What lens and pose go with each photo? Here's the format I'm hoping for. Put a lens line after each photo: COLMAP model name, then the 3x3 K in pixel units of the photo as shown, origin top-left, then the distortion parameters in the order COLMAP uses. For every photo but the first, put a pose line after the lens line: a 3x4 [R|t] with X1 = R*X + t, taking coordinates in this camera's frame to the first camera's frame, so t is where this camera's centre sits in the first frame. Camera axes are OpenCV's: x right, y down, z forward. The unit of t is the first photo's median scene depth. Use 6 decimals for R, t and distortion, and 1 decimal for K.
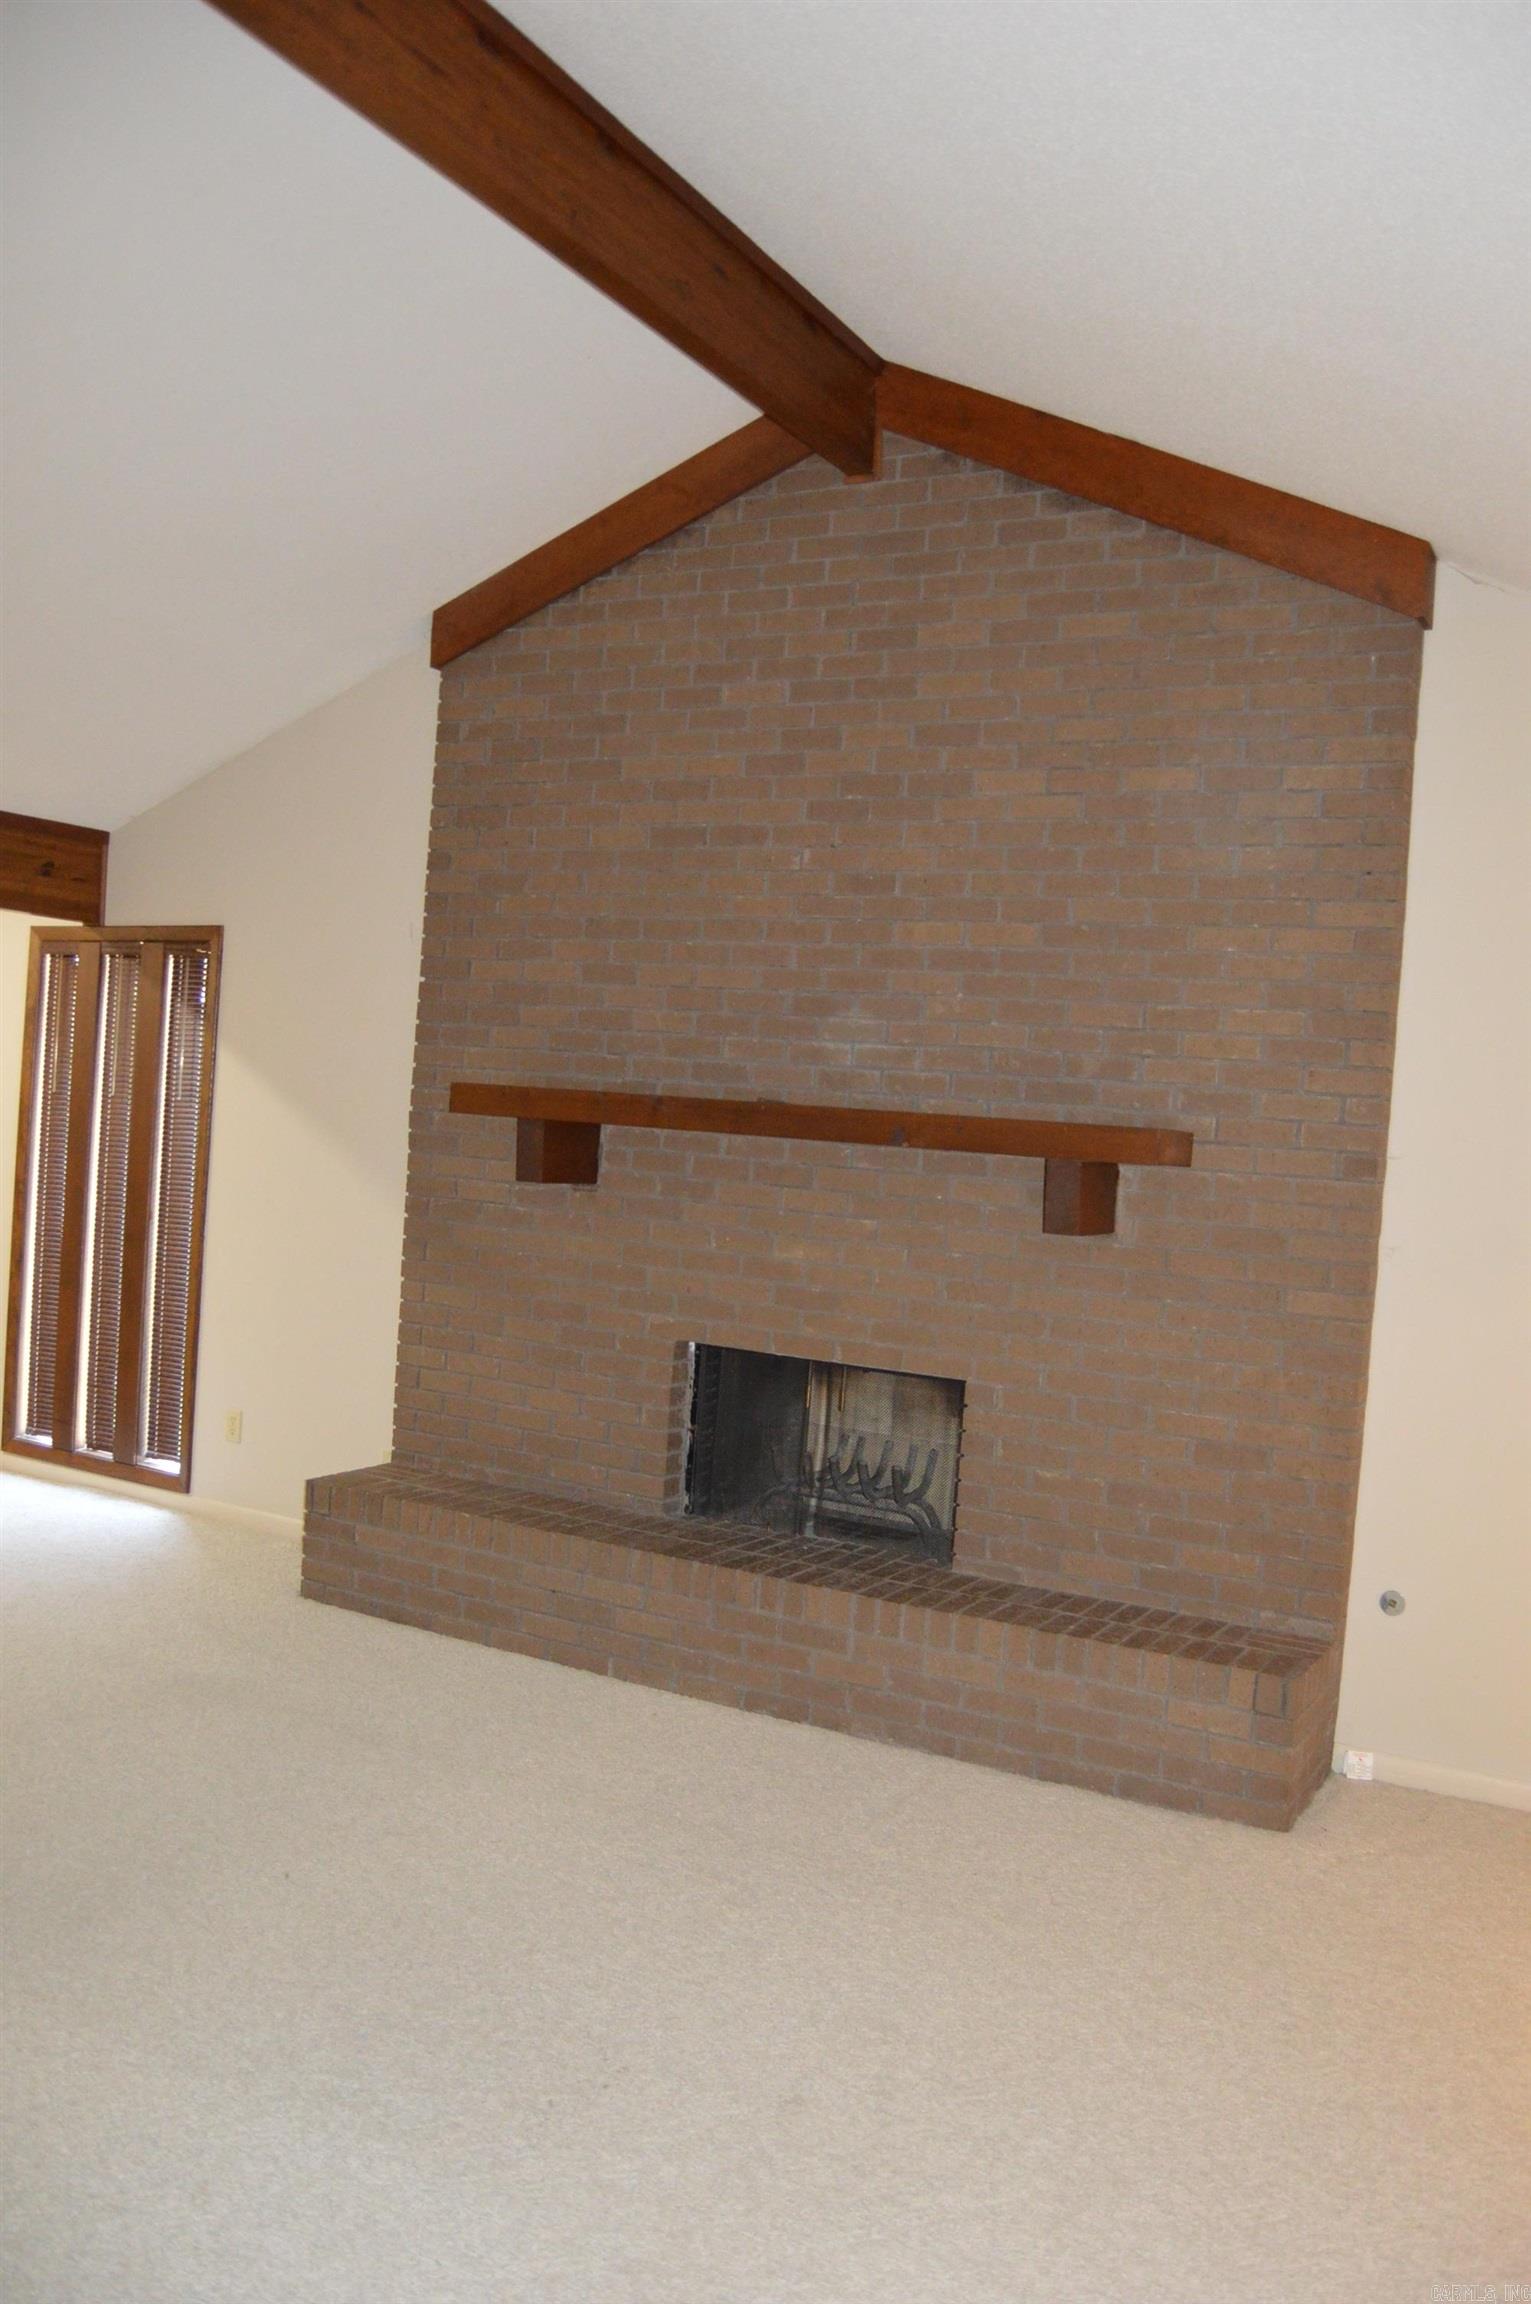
lens RADIAL K [[1827.2, 0, 800.4], [0, 1827.2, 1164.2], [0, 0, 1]] dist [-0.096529, 0.041295]
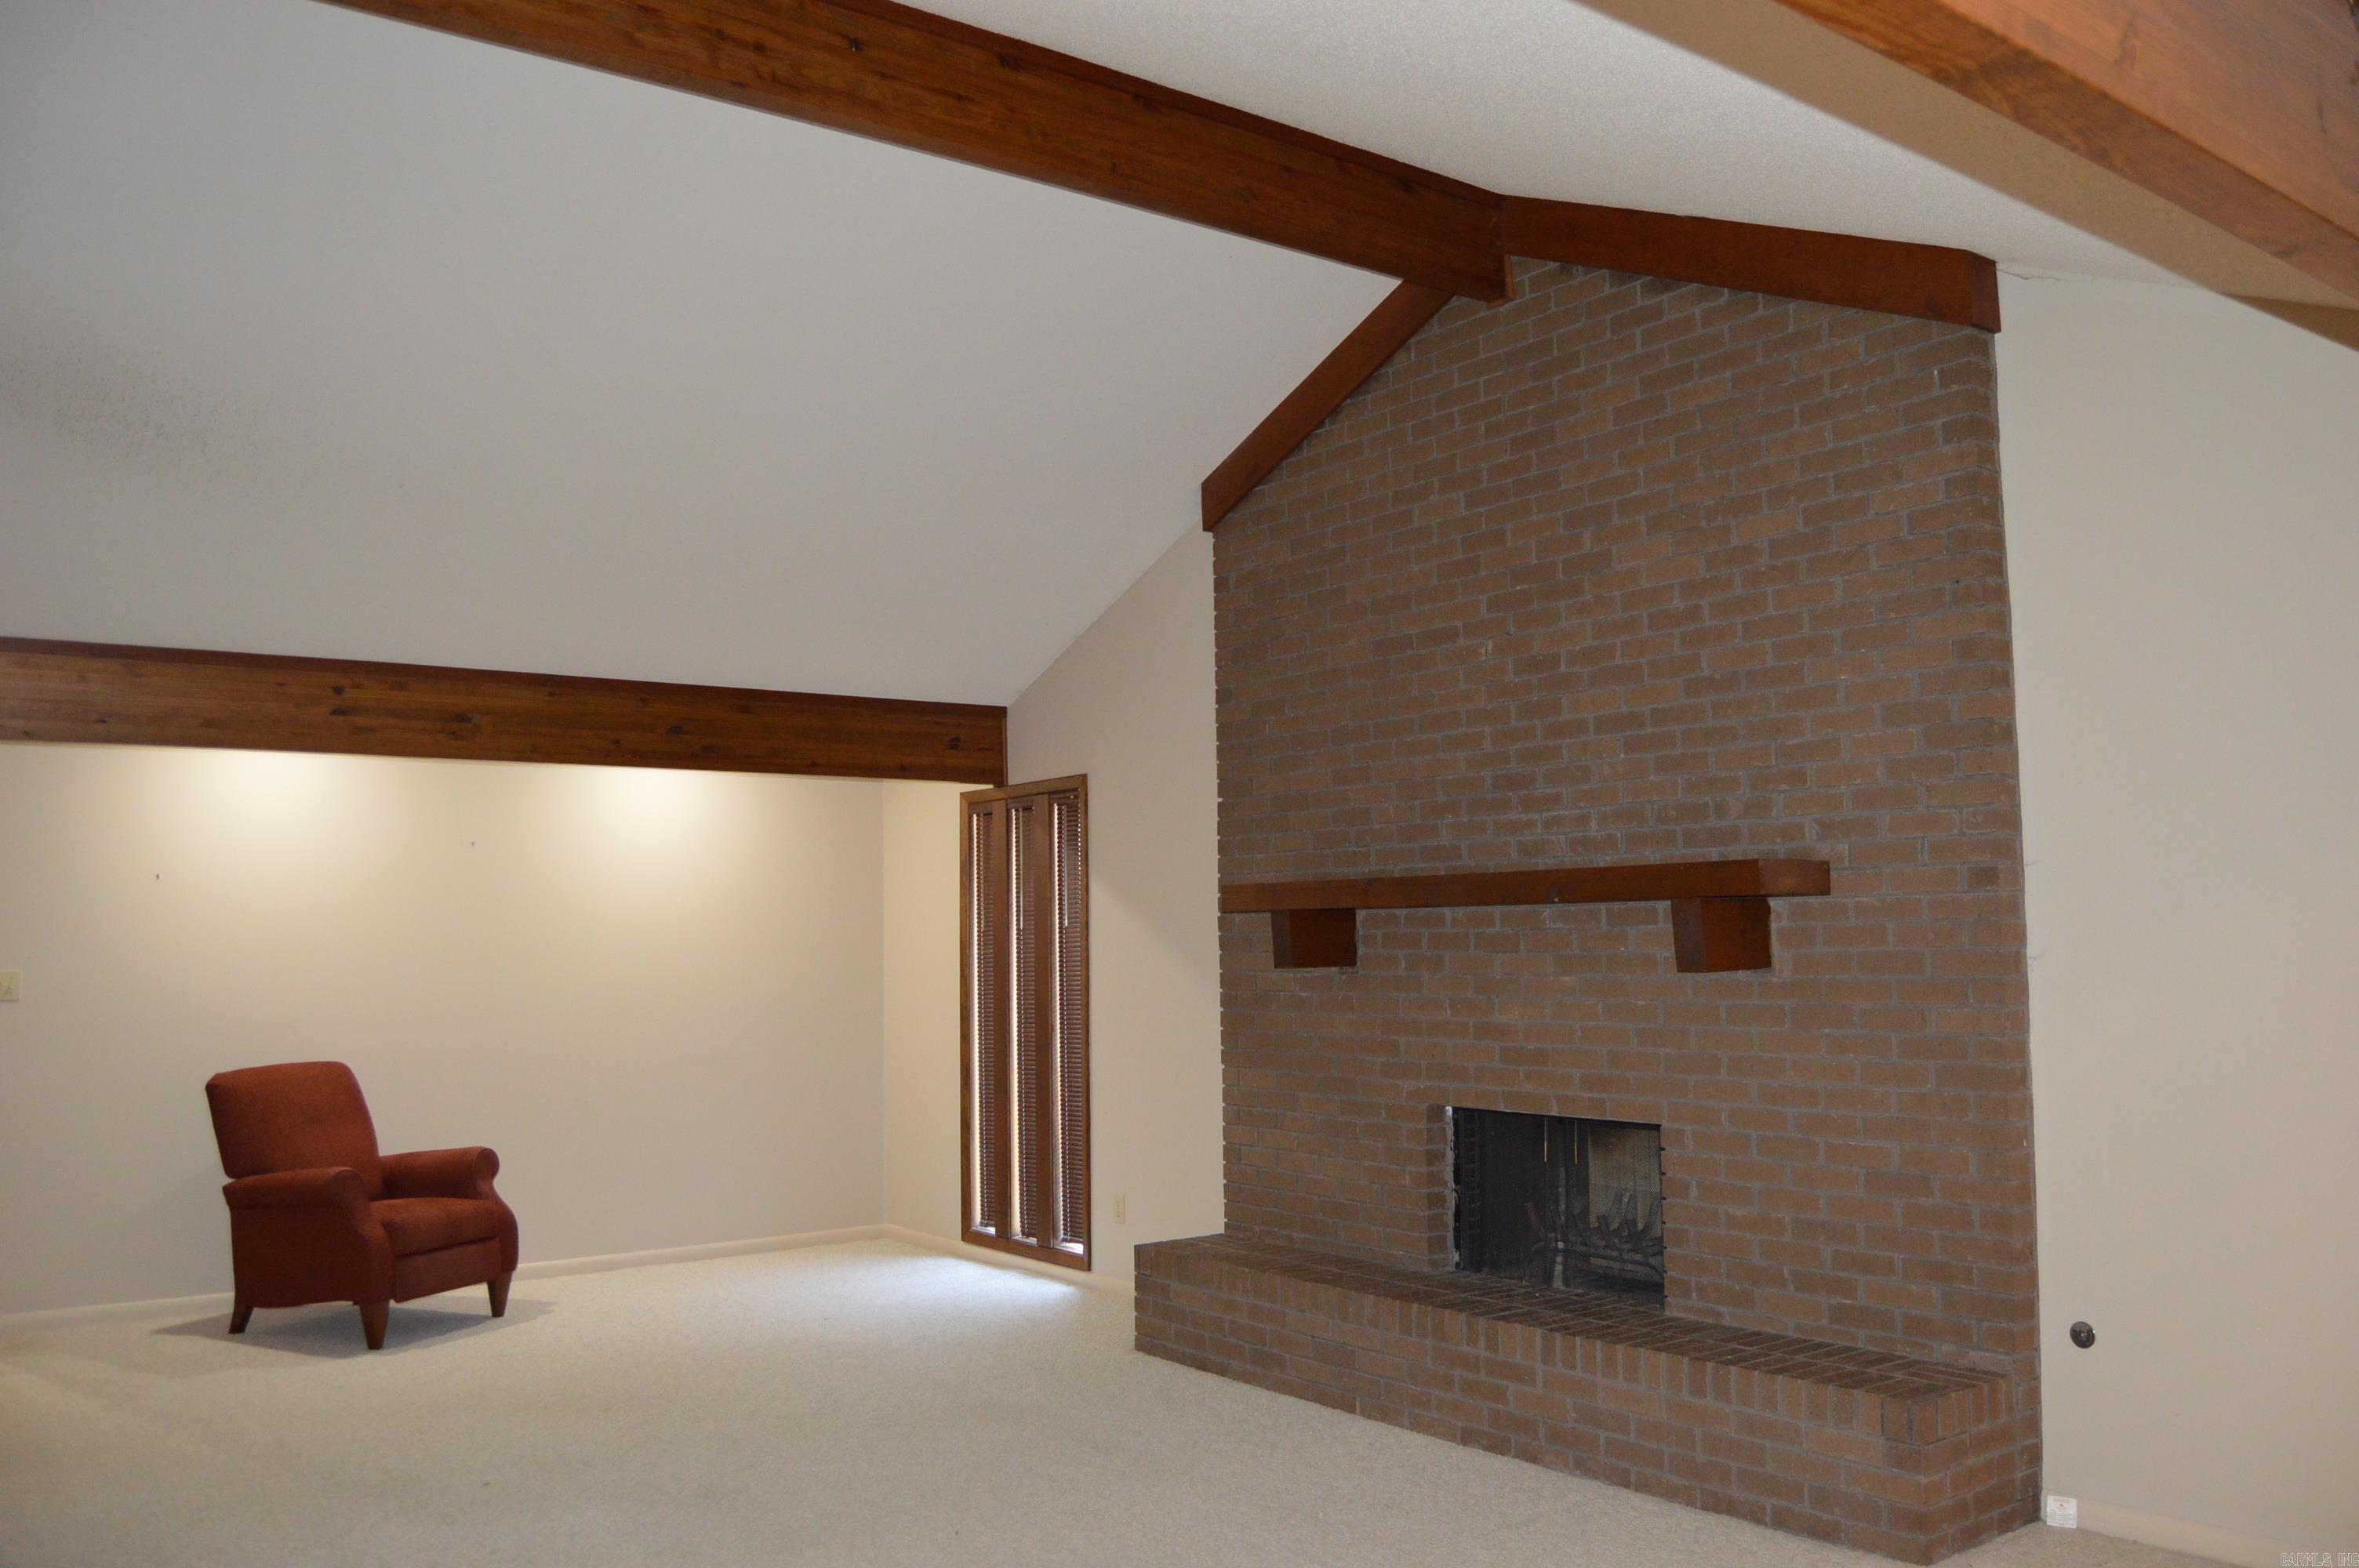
lens RADIAL K [[1870.5, 0, 1172.6], [0, 1870.5, 775.1], [0, 0, 1]] dist [-0.096529, 0.041295]
pose [[0.901165, -0.116761, -0.417455, 0.286014], [0.063390, 0.988184, -0.139551, 0.049647], [0.428816, 0.099295, 0.897918, -0.072589]]
